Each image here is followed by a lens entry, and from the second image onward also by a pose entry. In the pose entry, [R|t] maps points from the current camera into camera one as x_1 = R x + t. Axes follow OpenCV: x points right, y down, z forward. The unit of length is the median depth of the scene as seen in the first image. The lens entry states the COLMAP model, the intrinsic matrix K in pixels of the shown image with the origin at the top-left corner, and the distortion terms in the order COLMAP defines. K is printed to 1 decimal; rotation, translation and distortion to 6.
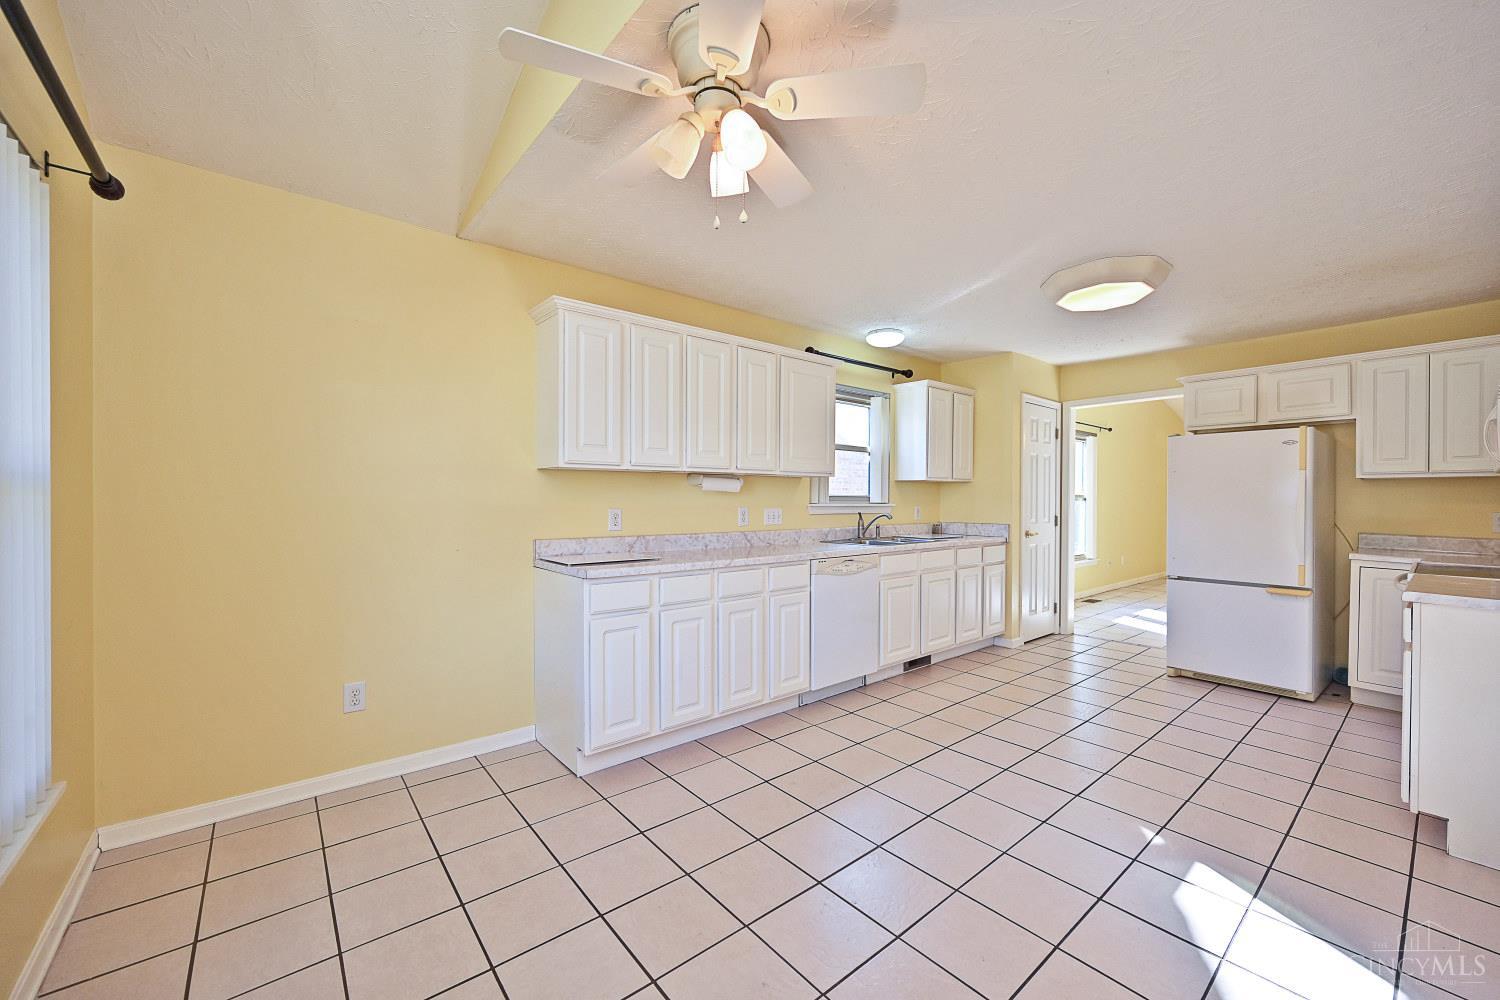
lens RADIAL K [[586.3, 0, 751.0], [0, 586.3, 501.8], [0, 0, 1]] dist [-0.002996, -0.000277]
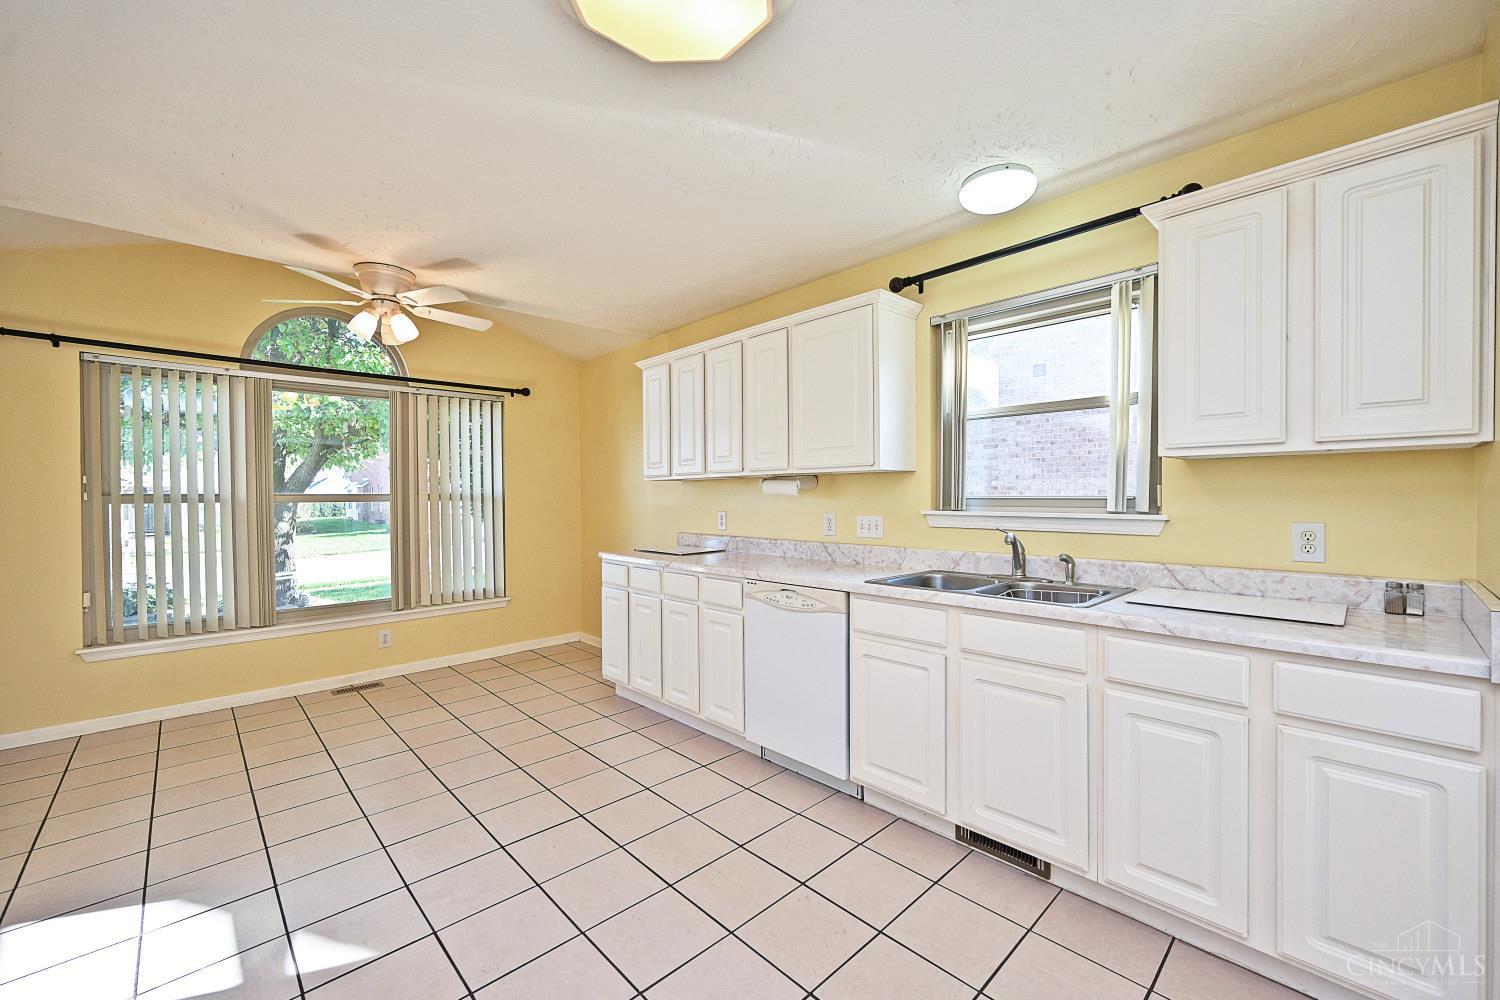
lens RADIAL K [[603.6, 0, 773.4], [0, 603.6, 503.5], [0, 0, 1]] dist [-0.000920, -0.000367]
pose [[0.084469, 0.005583, -0.996410, 0.851667], [-0.000971, 0.999984, 0.005521, -0.009123], [0.996426, 0.000501, 0.084473, 0.874021]]
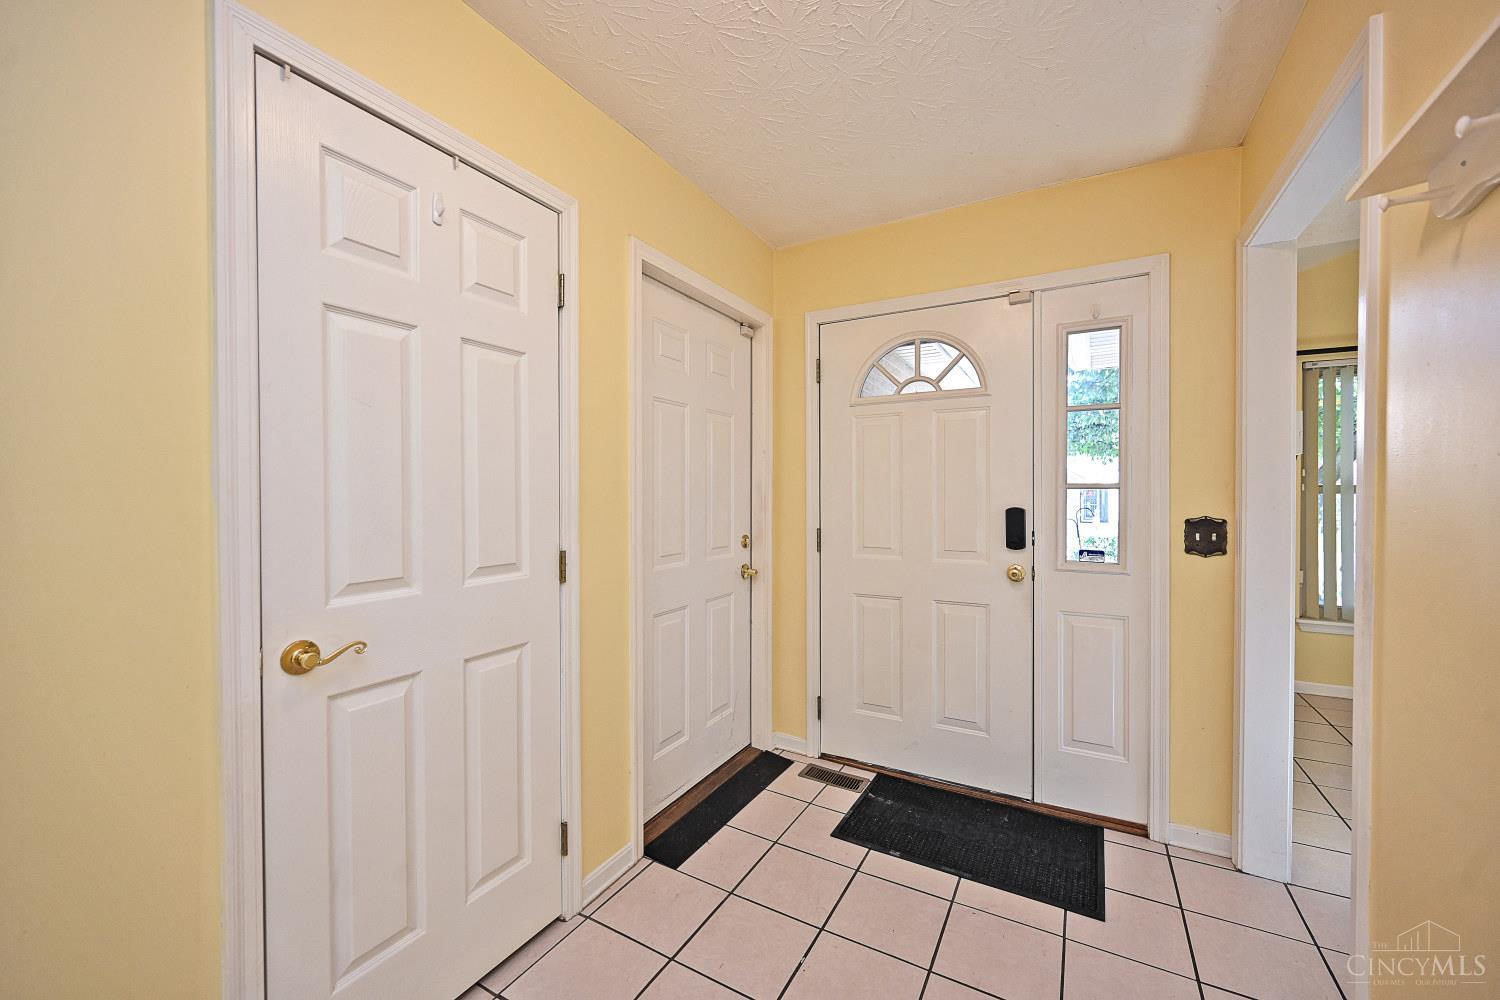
lens RADIAL K [[586.3, 0, 751.0], [0, 586.3, 501.8], [0, 0, 1]] dist [-0.002996, -0.000277]
pose [[-0.934877, 0.001088, -0.354970, 1.109423], [-0.005607, 0.999825, 0.017832, -0.001408], [0.354927, 0.018661, -0.934708, 0.535246]]
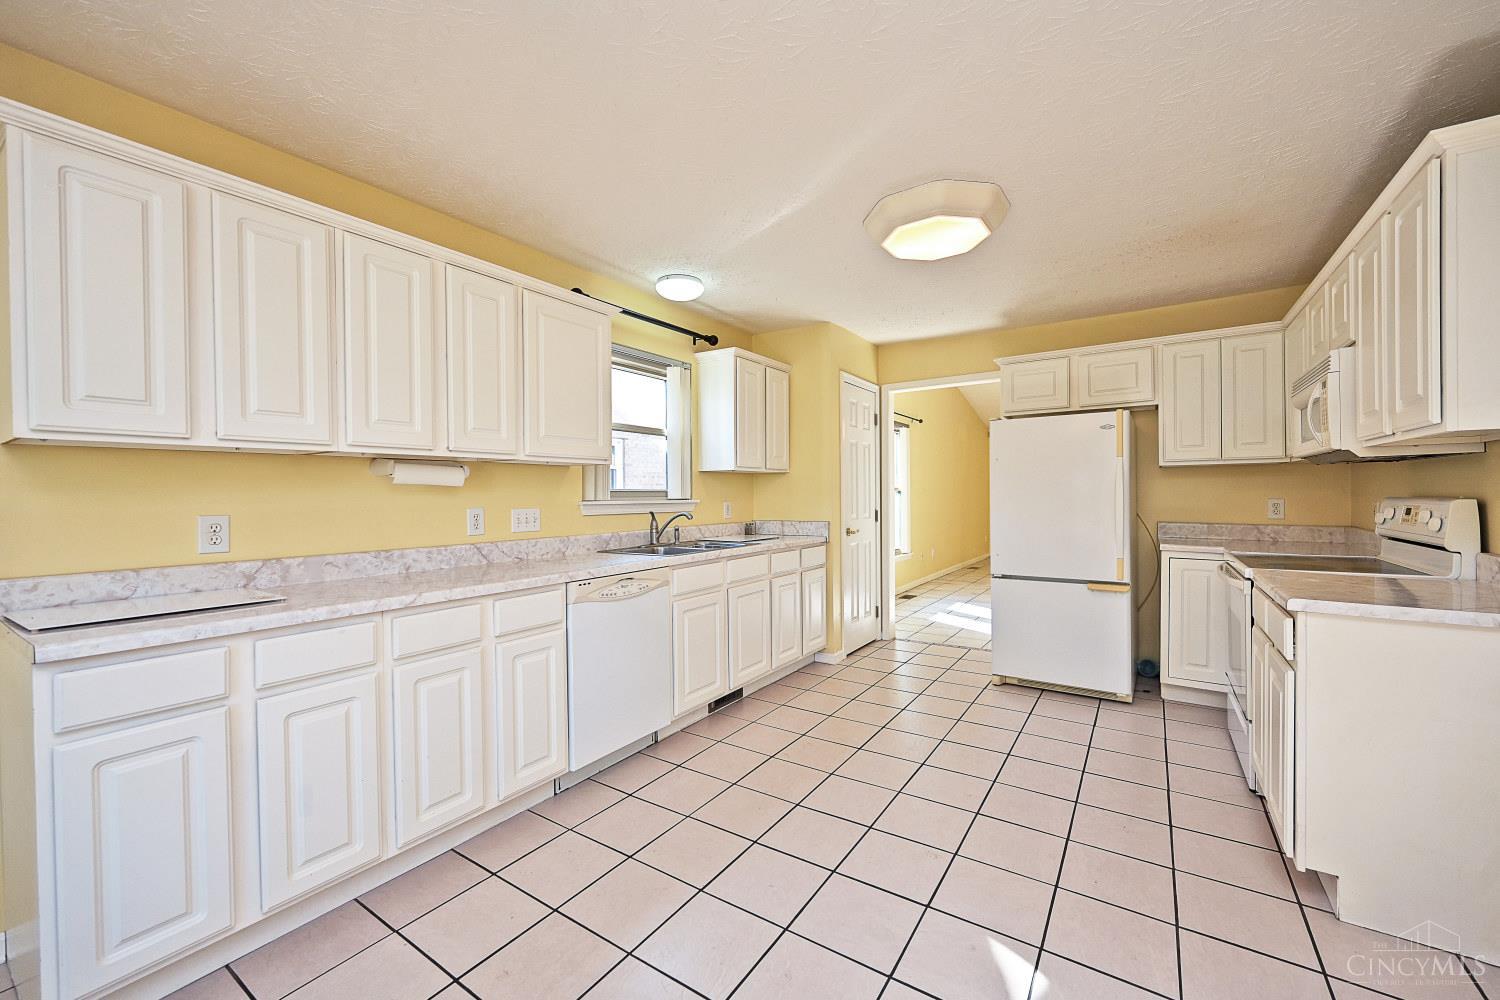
lens RADIAL K [[600.8, 0, 750.0], [0, 600.8, 500.0], [0, 0, 1]] dist [-0.001572, -0.000118]
pose [[0.958220, -0.015952, 0.285587, 0.097675], [0.015340, 0.999873, 0.004381, 0.001639], [-0.285620, 0.000183, 0.958343, 0.235936]]
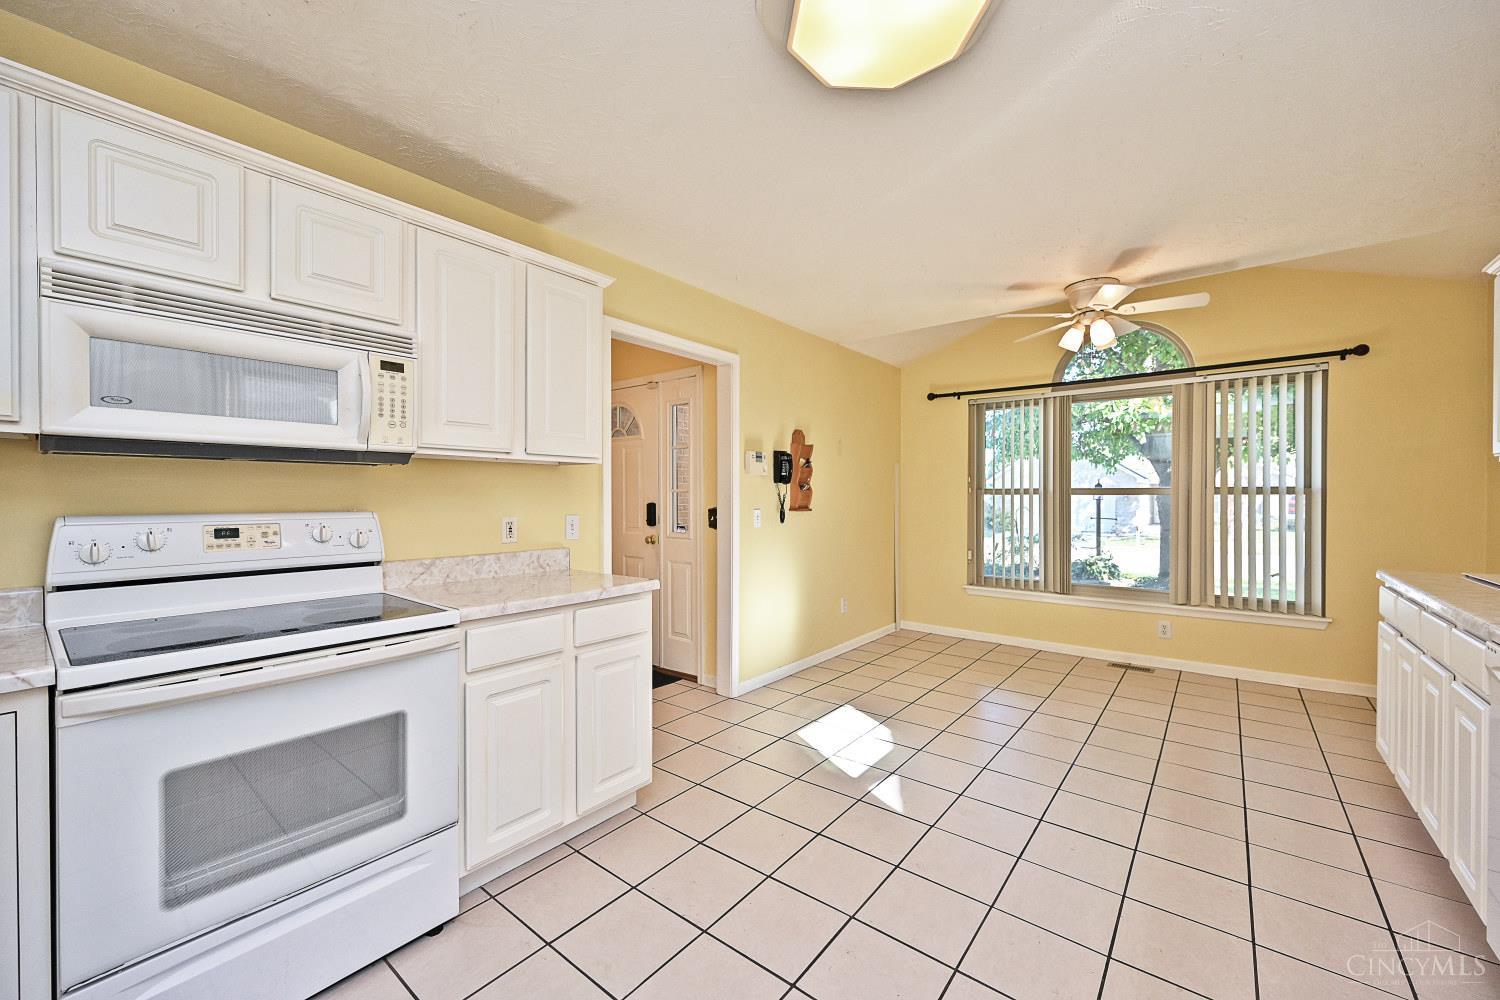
lens RADIAL K [[589.5, 0, 753.7], [0, 589.5, 500.5], [0, 0, 1]] dist [0.001011, 0.000040]
pose [[-0.979032, -0.003528, -0.203678, 0.660726], [-0.006823, 0.999857, 0.015480, -0.007205], [0.203594, 0.016546, -0.978916, 1.189235]]
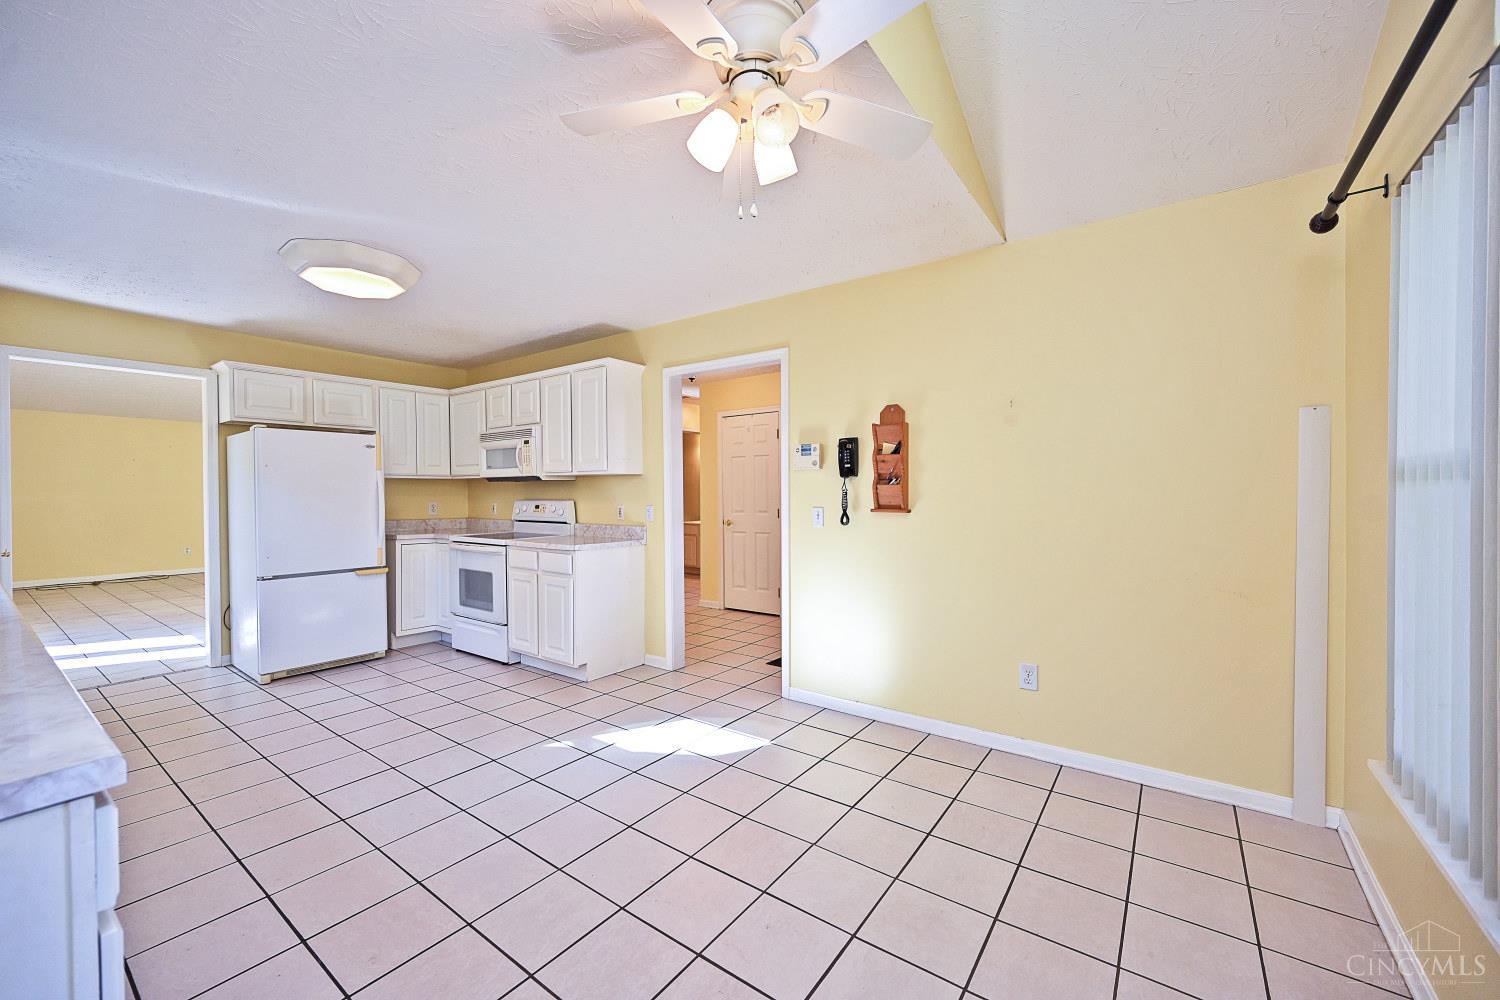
lens RADIAL K [[586.3, 0, 751.0], [0, 586.3, 501.8], [0, 0, 1]] dist [-0.002996, -0.000277]
pose [[-0.247321, -0.016853, 0.968787, -0.412414], [0.010510, 0.999743, 0.020075, -0.004435], [-0.968877, 0.015147, -0.247080, 0.516776]]
